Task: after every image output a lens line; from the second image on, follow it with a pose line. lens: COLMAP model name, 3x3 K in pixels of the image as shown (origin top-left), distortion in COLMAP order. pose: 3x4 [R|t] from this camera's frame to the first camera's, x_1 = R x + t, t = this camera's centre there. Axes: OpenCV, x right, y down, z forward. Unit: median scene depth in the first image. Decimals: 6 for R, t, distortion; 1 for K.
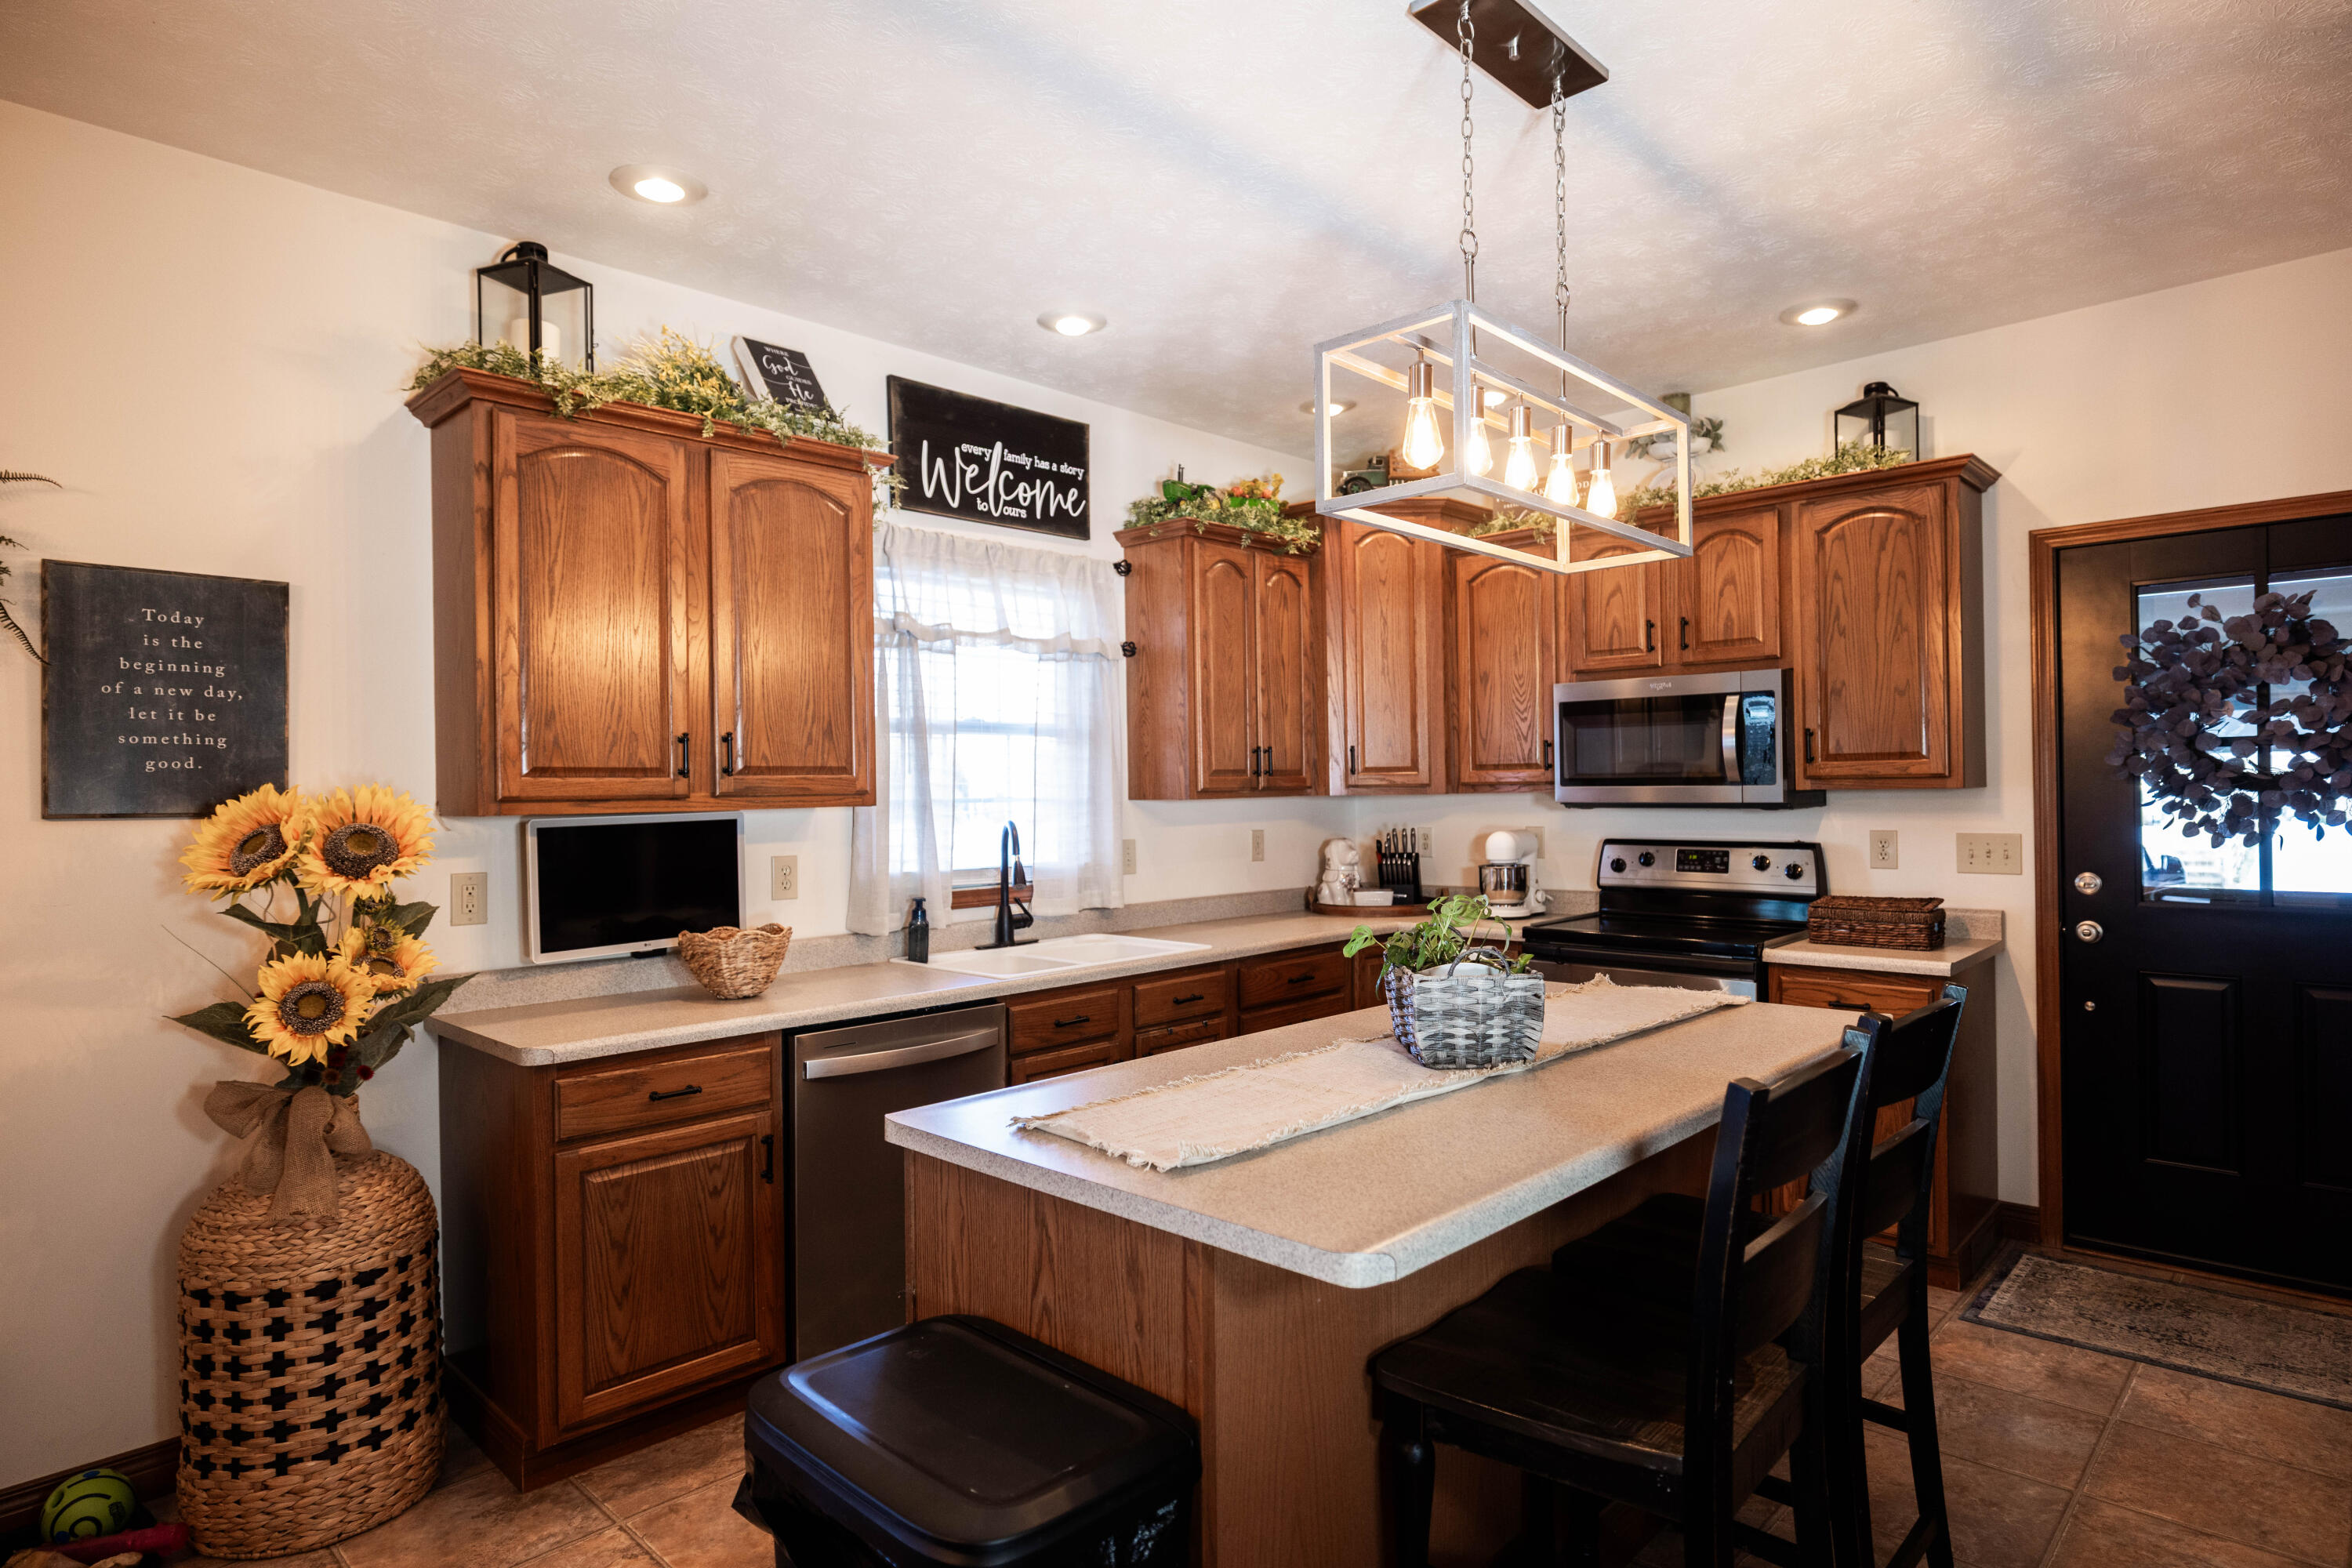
lens RADIAL K [[1286.6, 0, 1176.0], [0, 1286.6, 784.0], [0, 0, 1]] dist [0.001695, 0.000267]
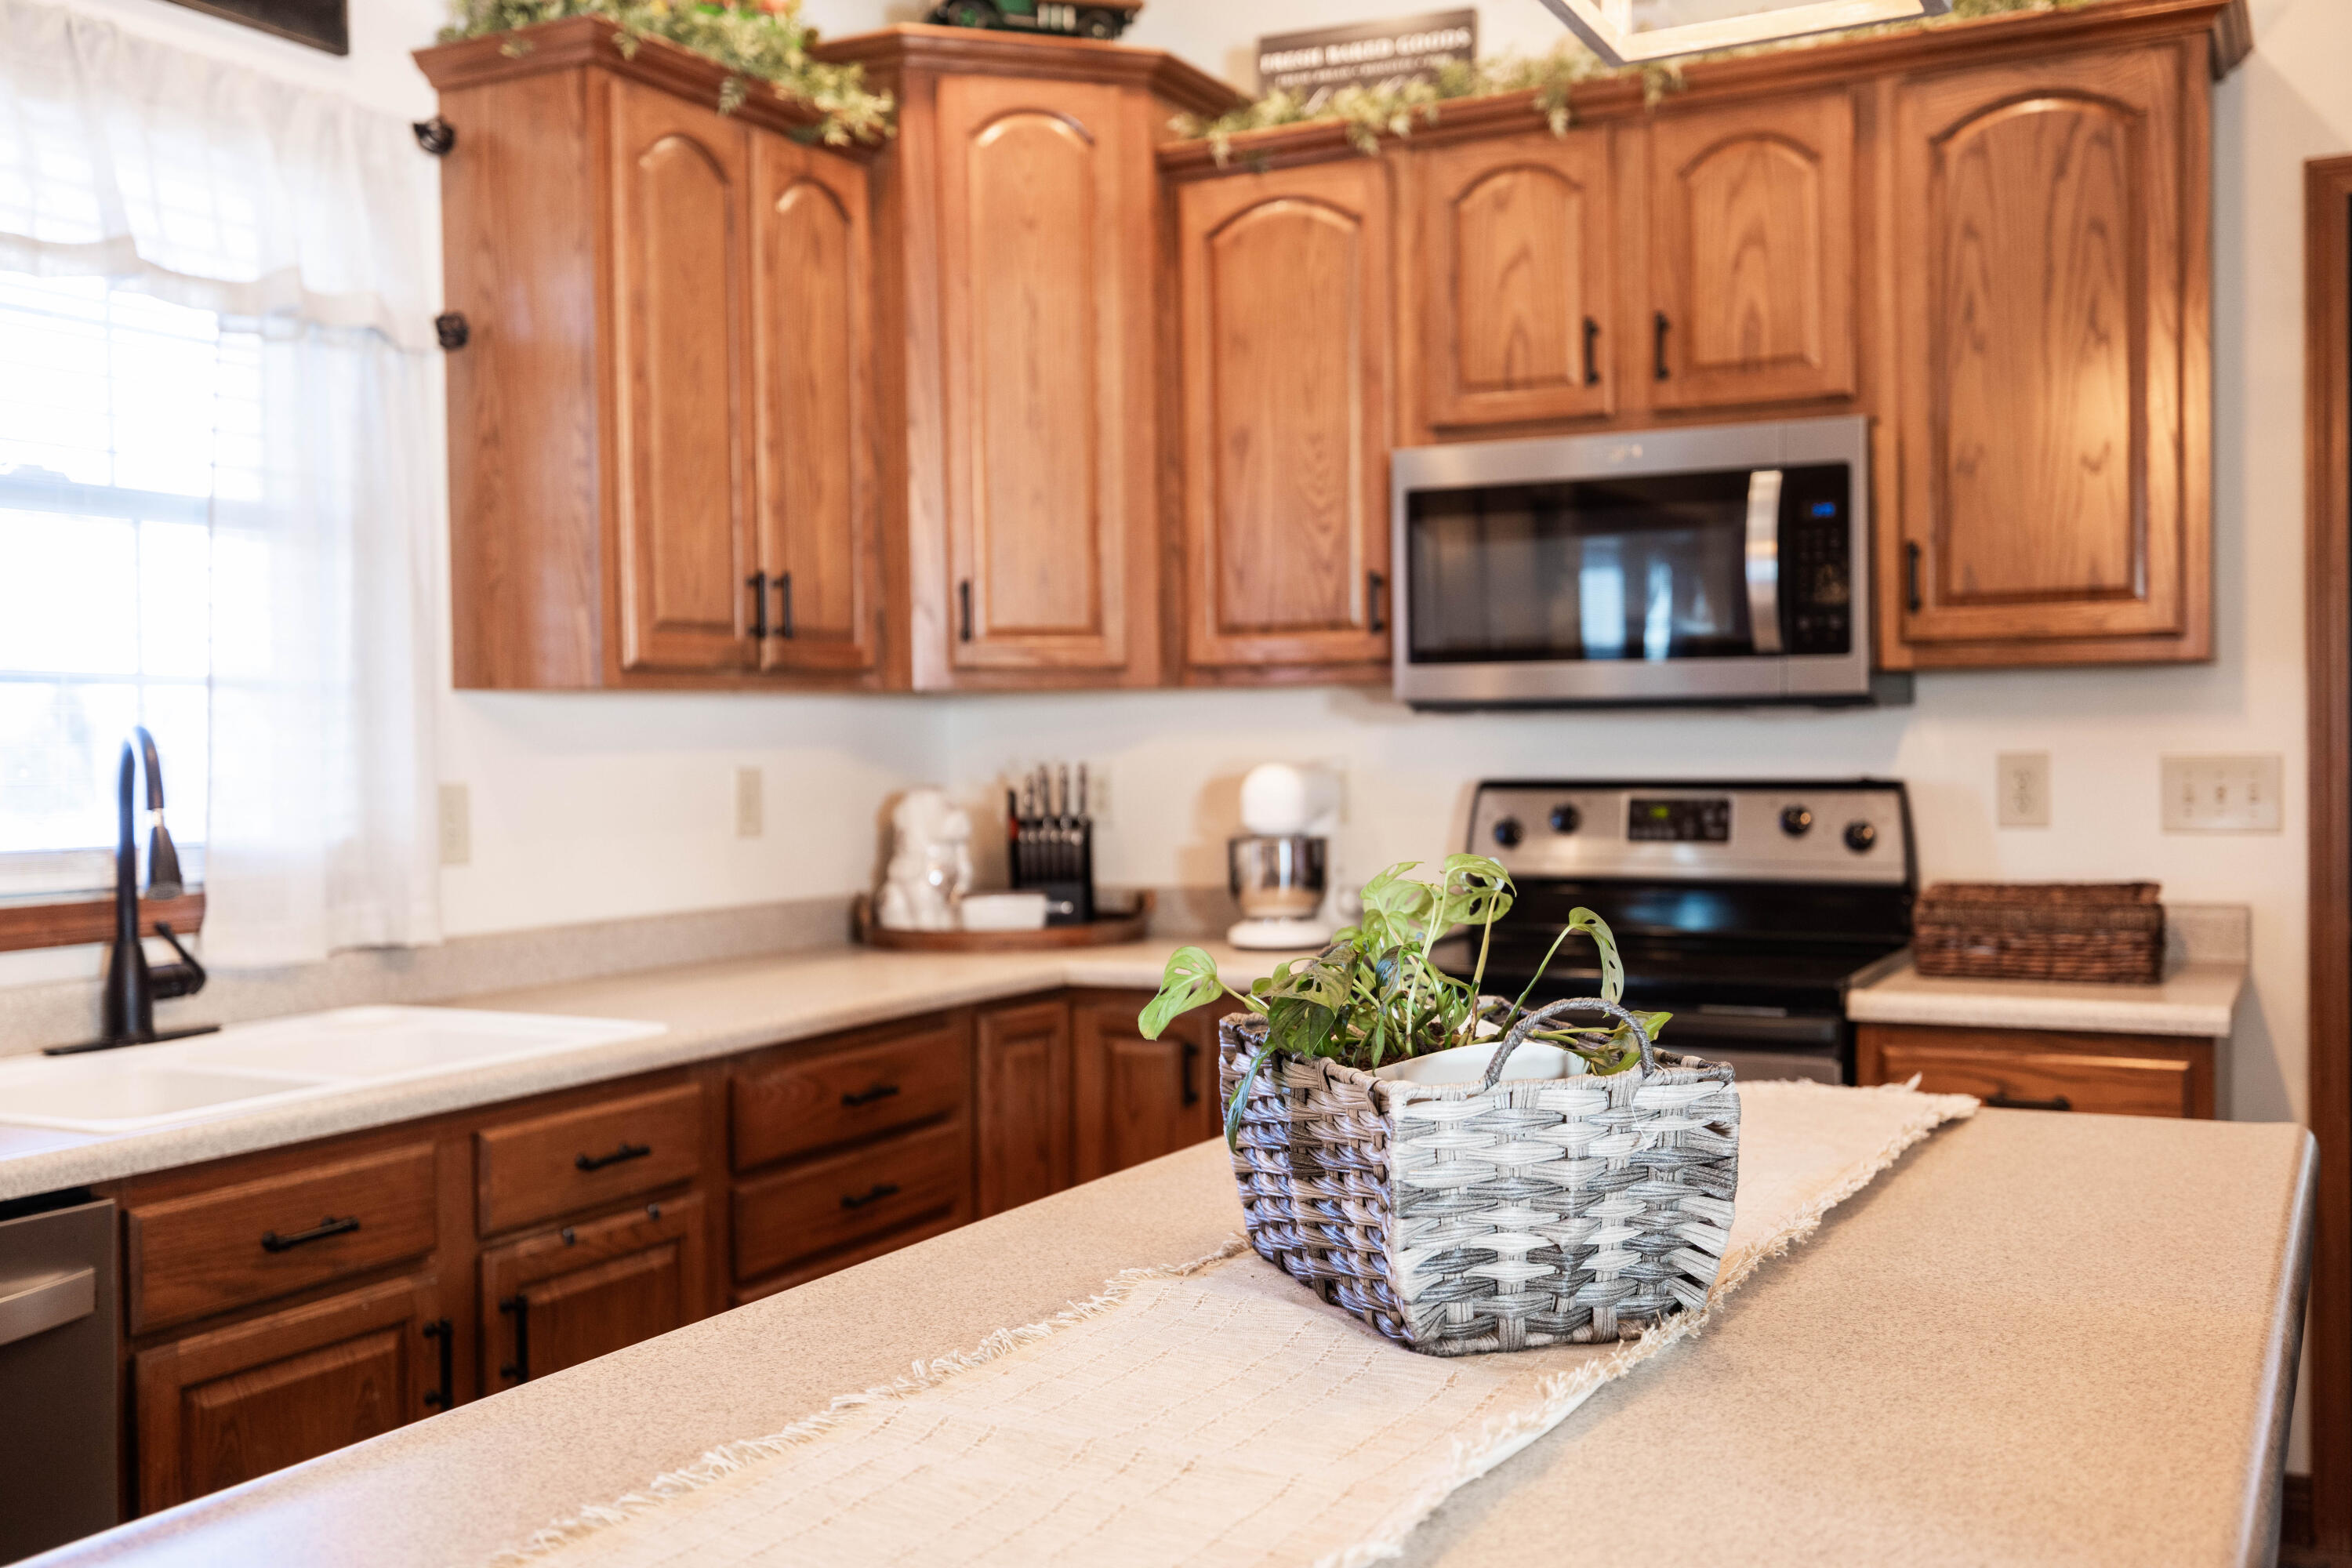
lens RADIAL K [[2261.1, 0, 1176.0], [0, 2261.1, 784.0], [0, 0, 1]] dist [0.014462, -0.004691]
pose [[0.960162, -0.004774, 0.279402, -0.017207], [-0.000821, 0.999802, 0.019906, 0.029483], [-0.279442, -0.019343, 0.959968, 0.227094]]
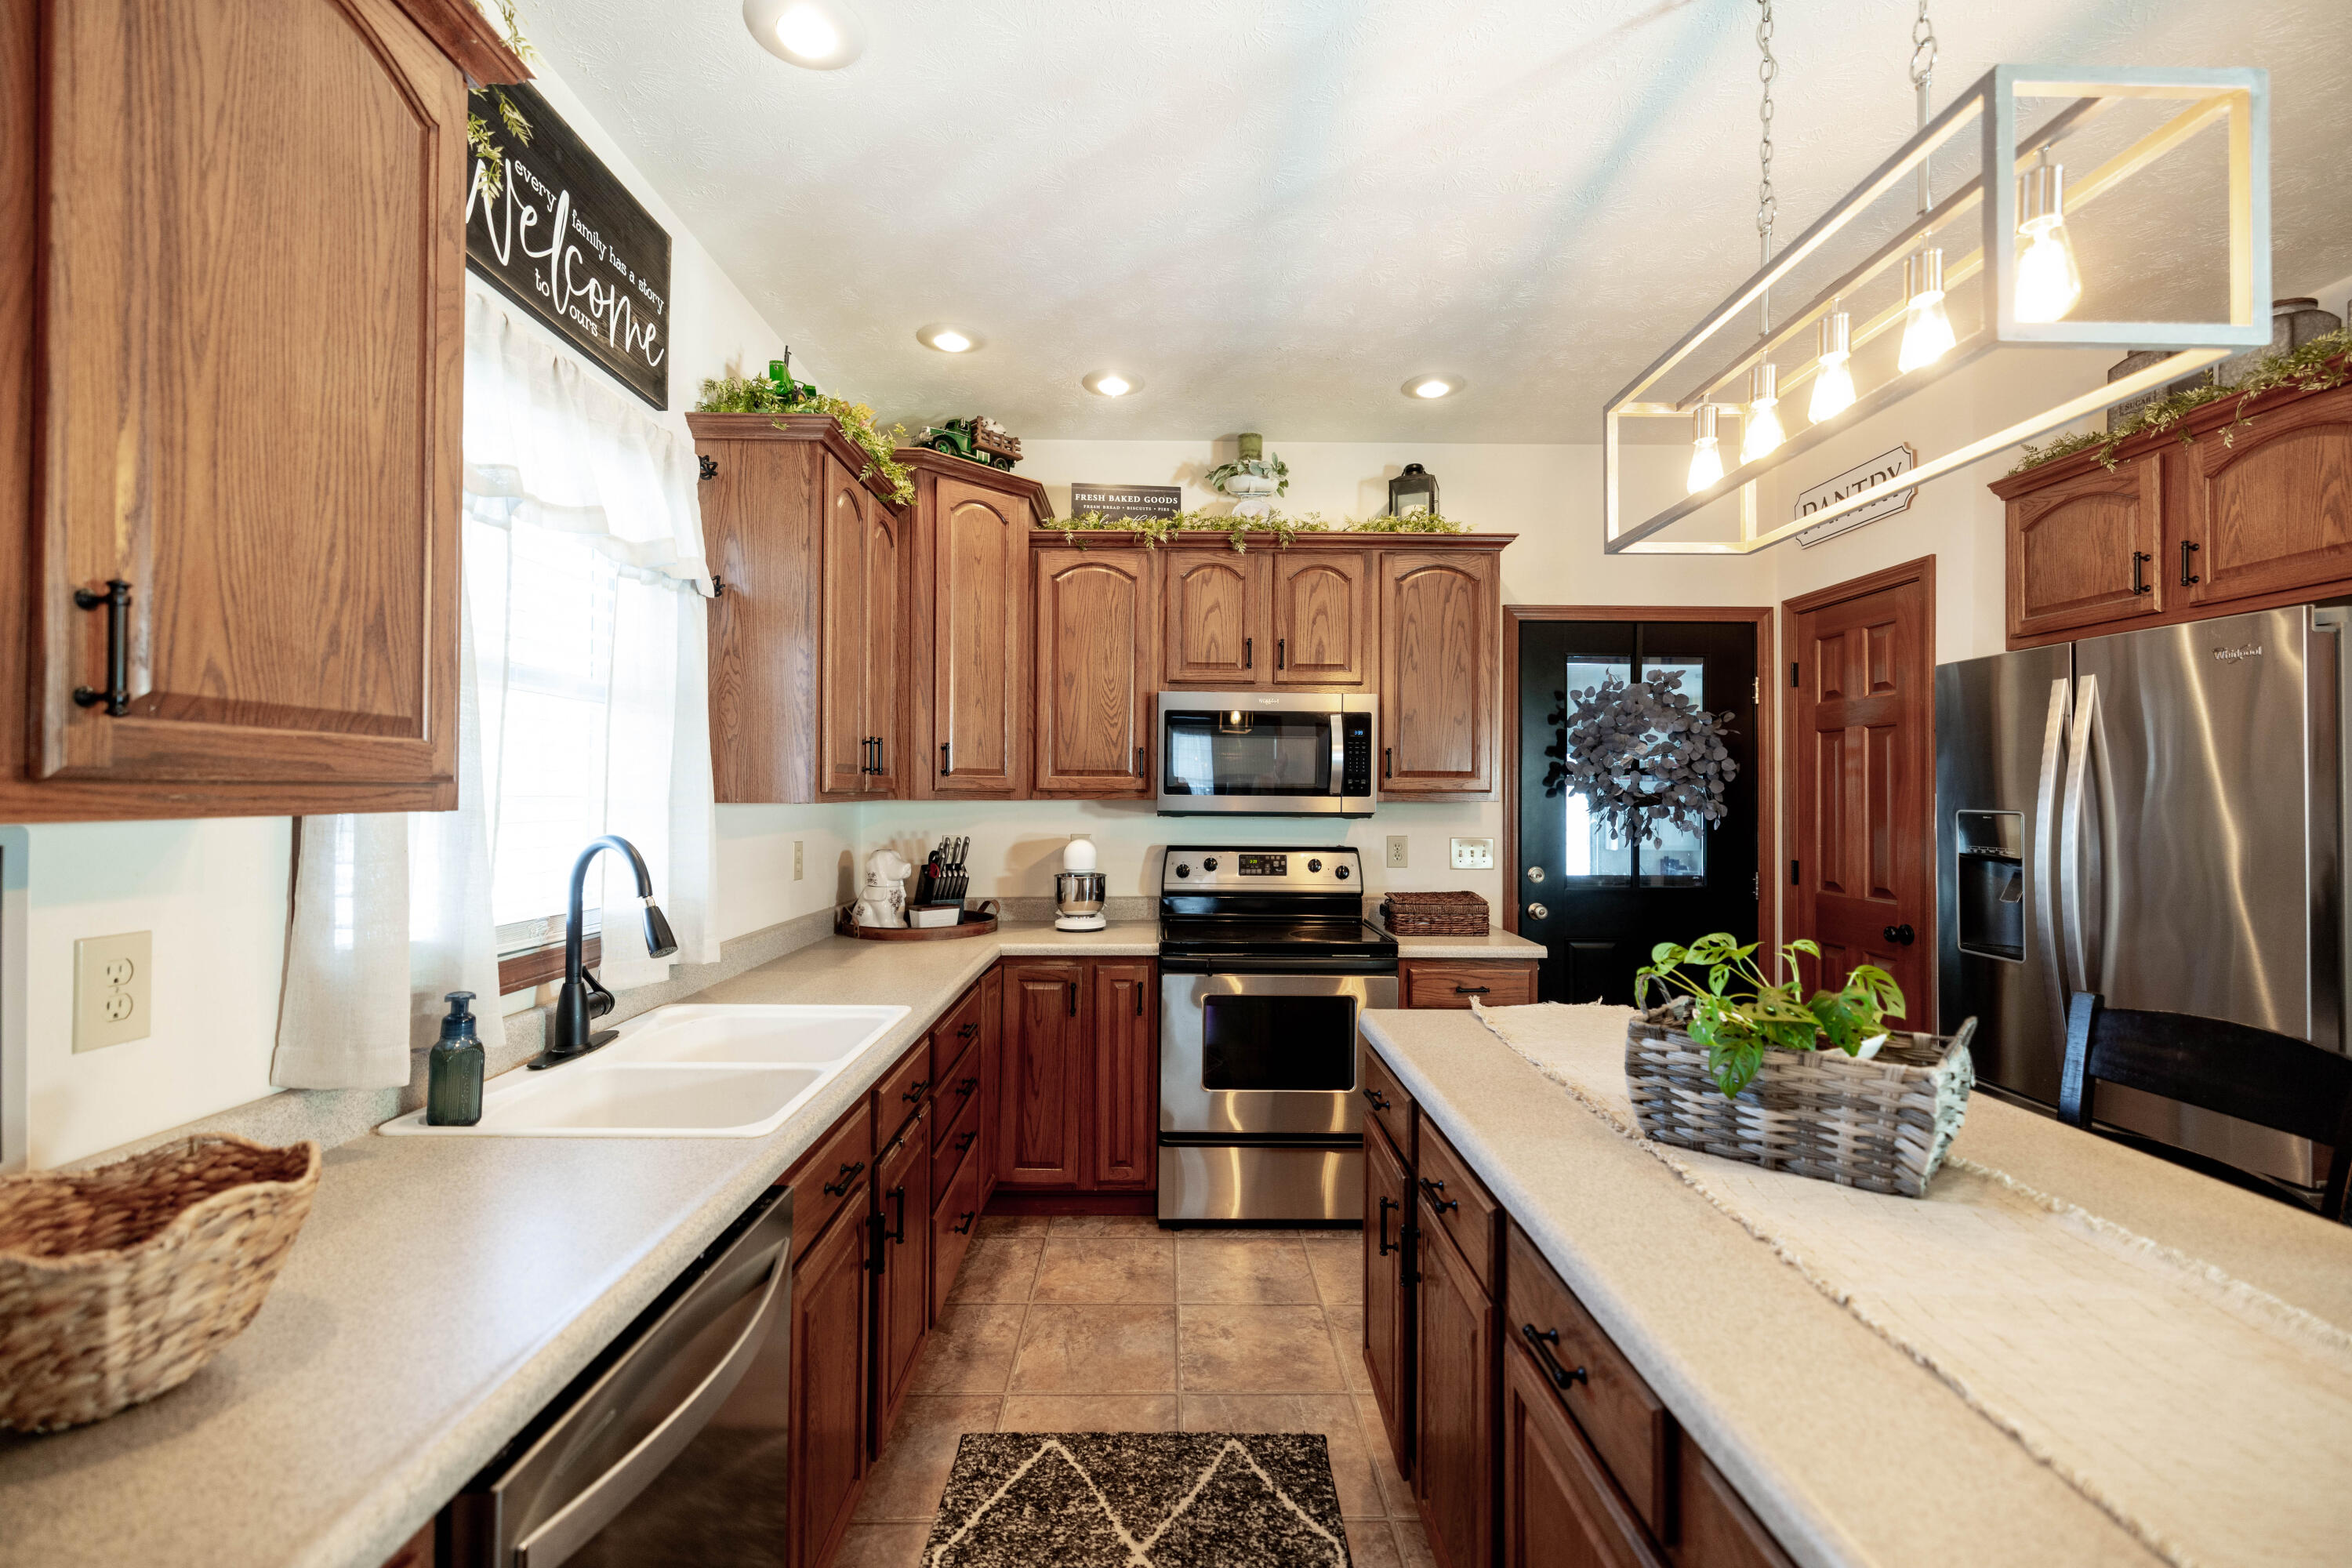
lens RADIAL K [[990.1, 0, 1176.0], [0, 990.1, 784.0], [0, 0, 1]] dist [0.000619, -0.000024]
pose [[0.712167, 0.025761, 0.701537, -0.238482], [-0.019506, 0.999667, -0.016907, 0.006826], [-0.701739, -0.001644, 0.712432, 0.460113]]
